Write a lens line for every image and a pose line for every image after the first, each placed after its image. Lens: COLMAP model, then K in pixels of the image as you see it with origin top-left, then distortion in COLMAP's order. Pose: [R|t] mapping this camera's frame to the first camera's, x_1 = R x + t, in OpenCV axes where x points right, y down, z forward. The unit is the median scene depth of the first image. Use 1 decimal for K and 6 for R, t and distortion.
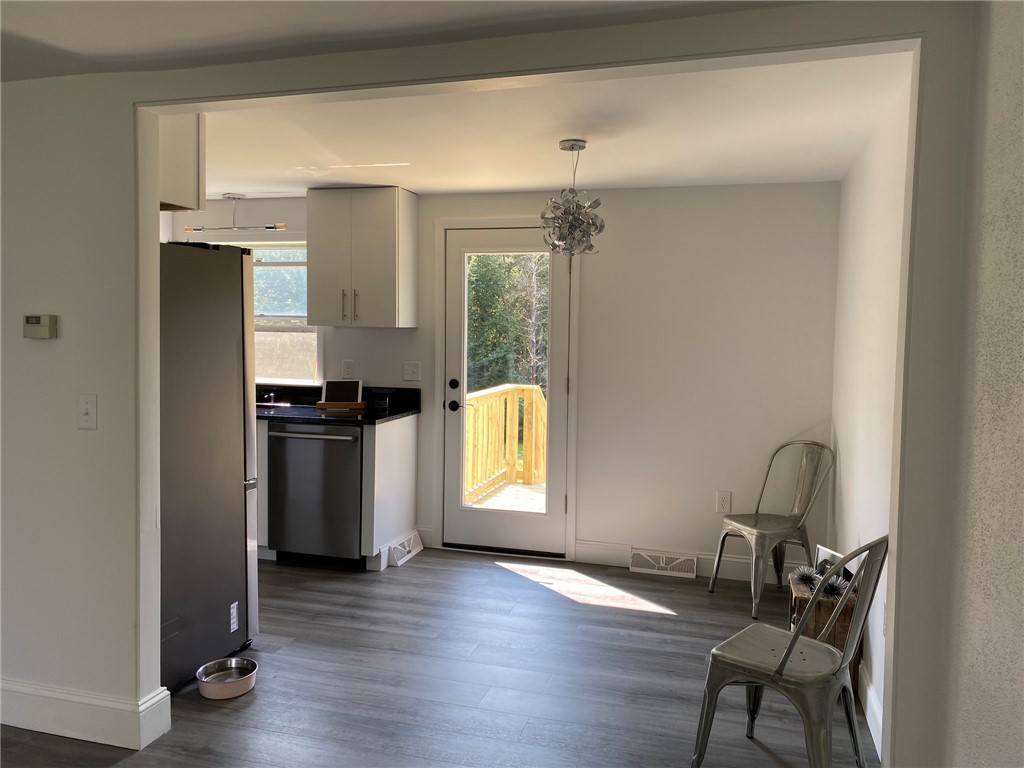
lens RADIAL K [[775.0, 0, 512.6], [0, 775.0, 372.5], [0, 0, 1]] dist [0.035399, -0.032048]
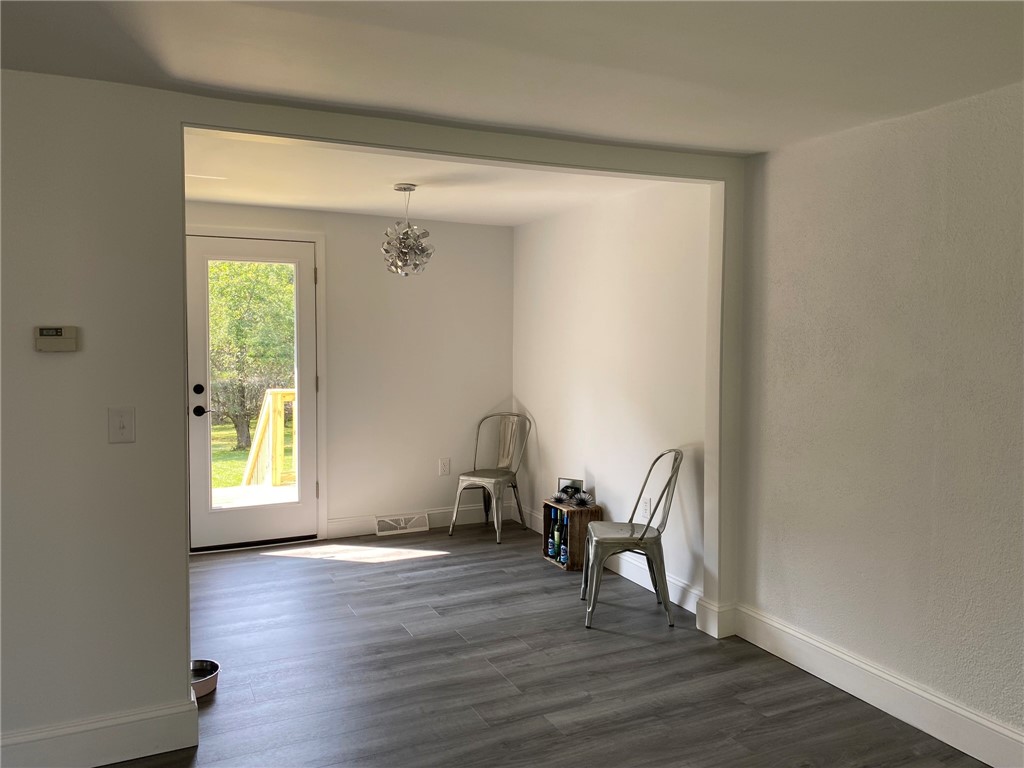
lens RADIAL K [[775.0, 0, 512.6], [0, 775.0, 372.5], [0, 0, 1]] dist [0.035399, -0.032048]
pose [[0.746002, -0.047696, 0.664233, -0.476475], [0.049076, 0.998657, 0.016592, -0.004344], [-0.664132, 0.020220, 0.747341, -0.033086]]
